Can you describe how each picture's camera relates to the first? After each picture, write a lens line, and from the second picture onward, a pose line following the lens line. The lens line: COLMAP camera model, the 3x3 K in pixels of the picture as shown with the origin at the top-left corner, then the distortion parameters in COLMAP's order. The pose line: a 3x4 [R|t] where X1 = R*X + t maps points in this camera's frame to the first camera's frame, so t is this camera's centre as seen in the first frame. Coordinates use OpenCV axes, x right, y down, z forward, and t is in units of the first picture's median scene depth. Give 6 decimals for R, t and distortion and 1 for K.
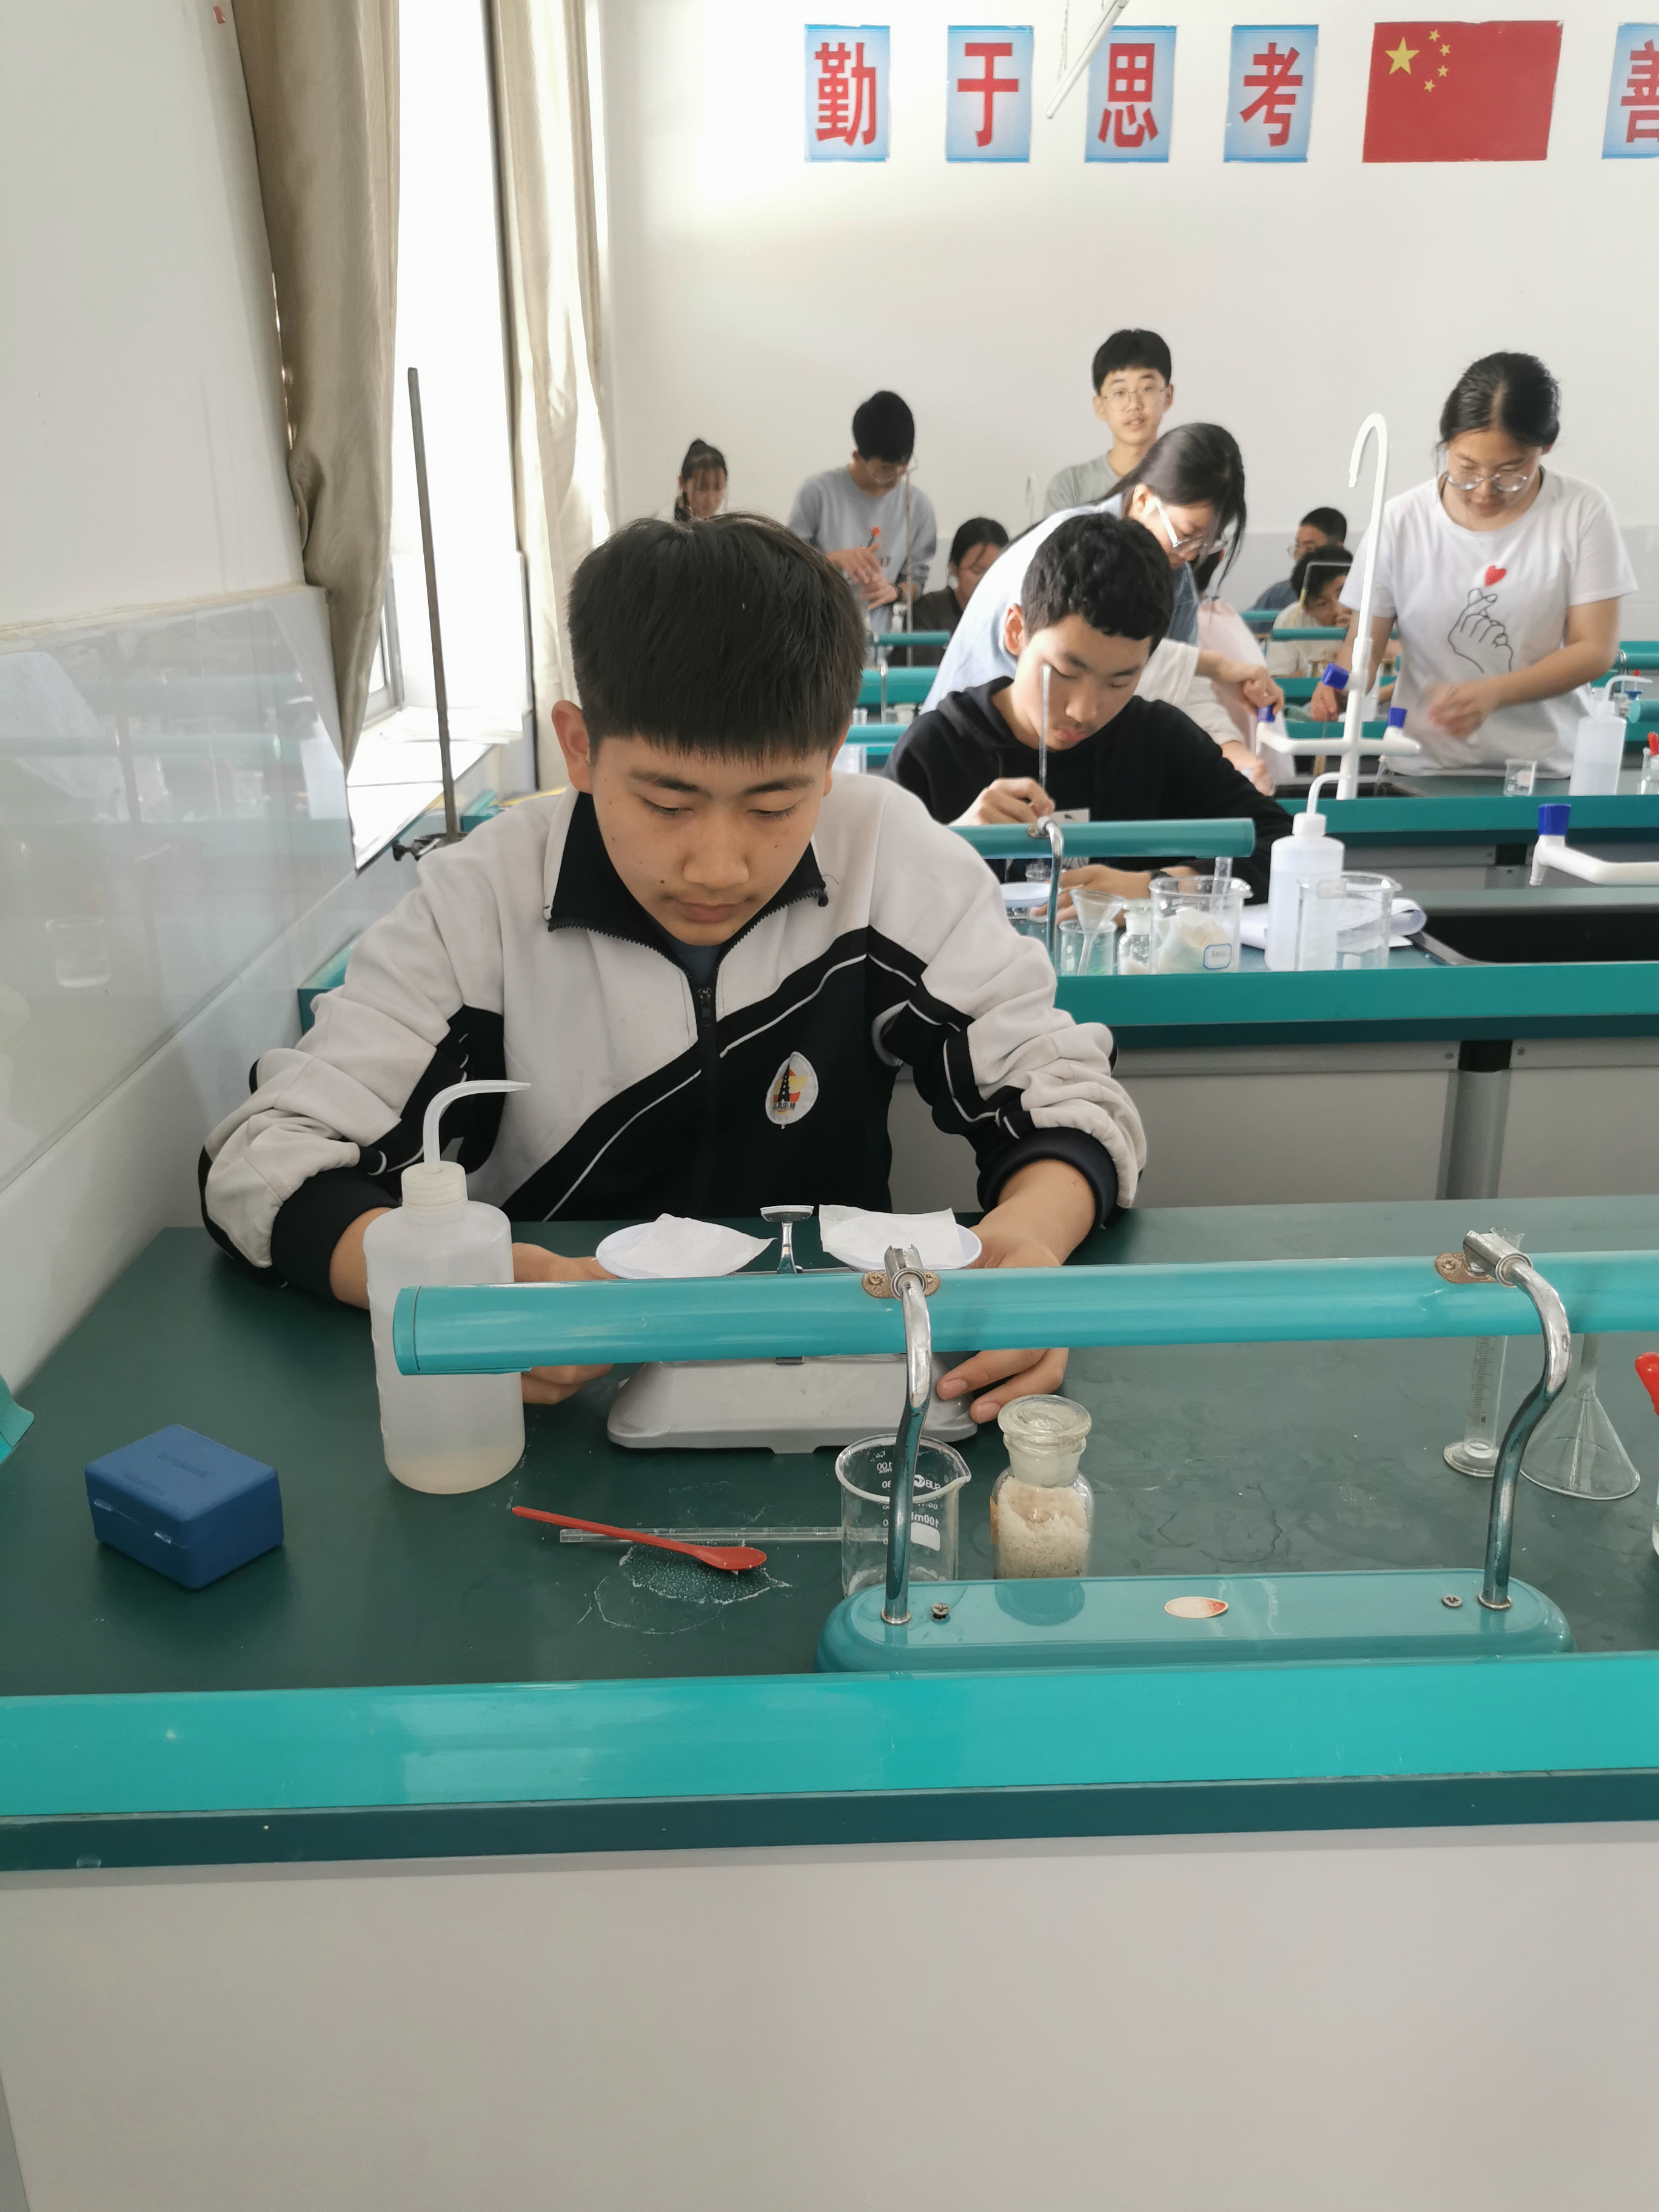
lens RADIAL K [[1746.7, 0, 821.0], [0, 1746.7, 1097.9], [0, 0, 1]] dist [-0.009937, 0.043672]
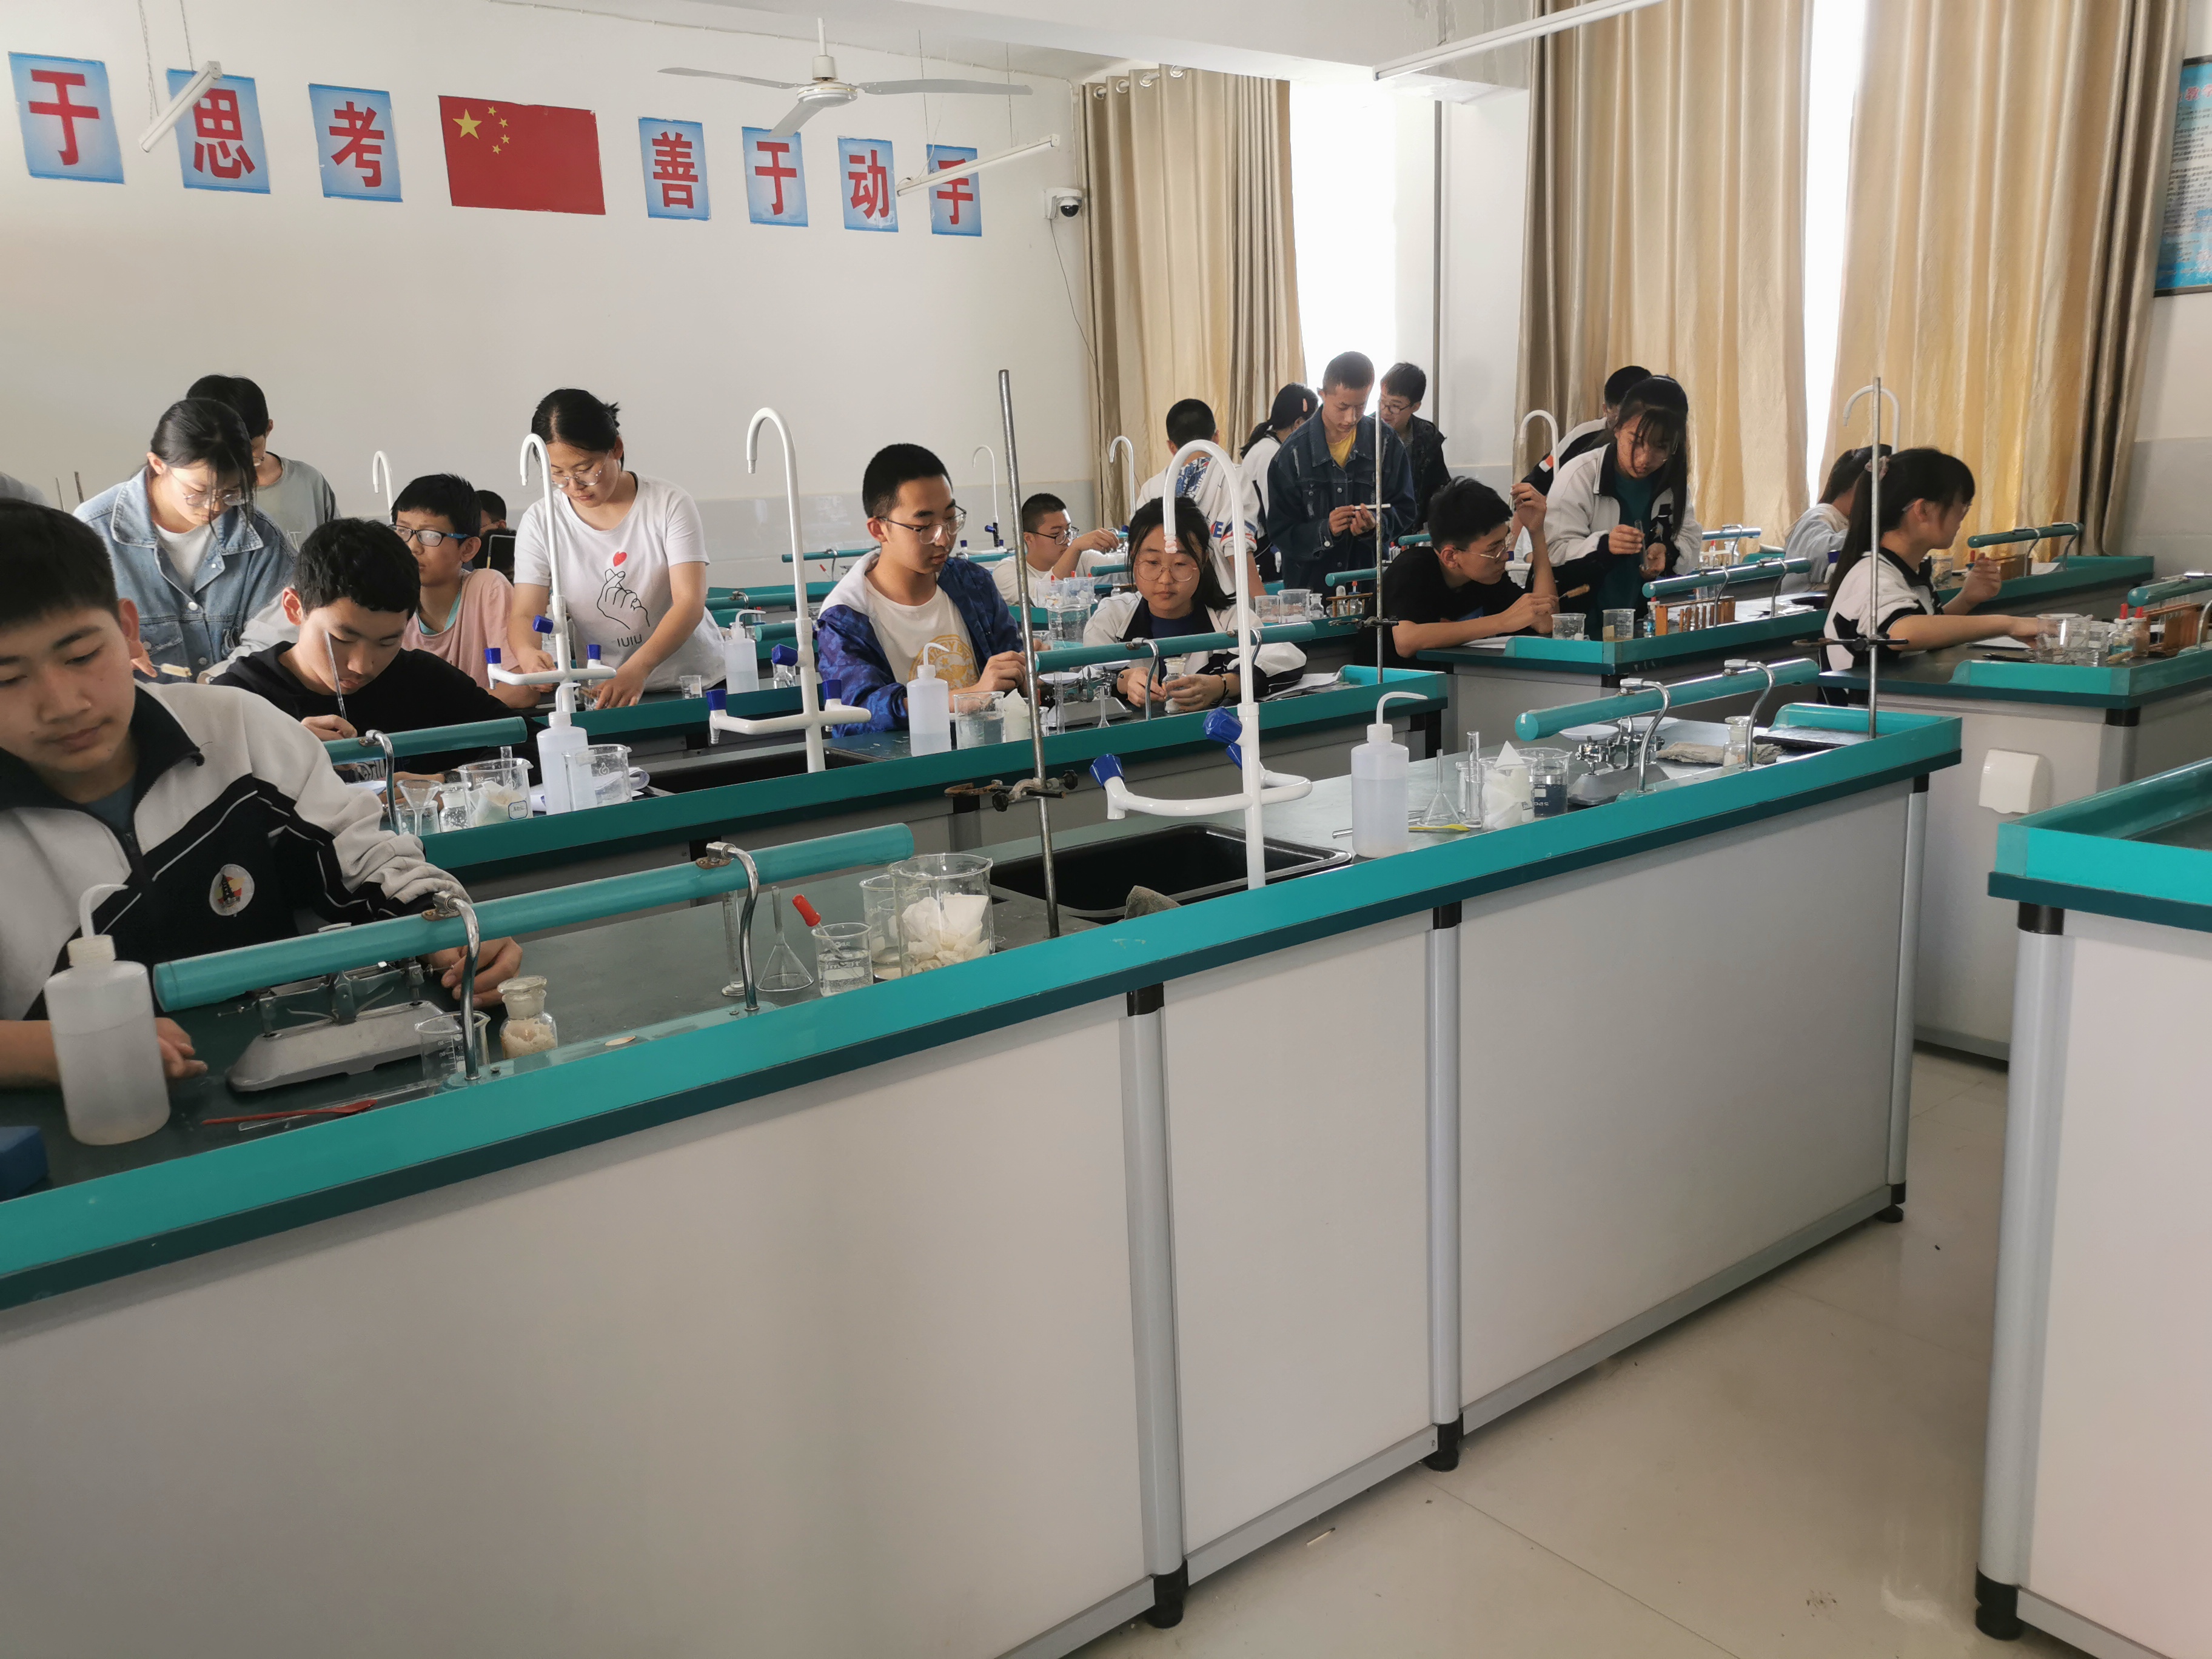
lens RADIAL K [[1707.0, 0, 1100.8], [0, 1707.0, 827.9], [0, 0, 1]] dist [0.055241, -0.035140]
pose [[0.814015, -0.146590, 0.562042, -0.048129], [0.216209, 0.974566, -0.058955, 0.032139], [-0.539104, 0.169508, 0.825005, -0.115881]]
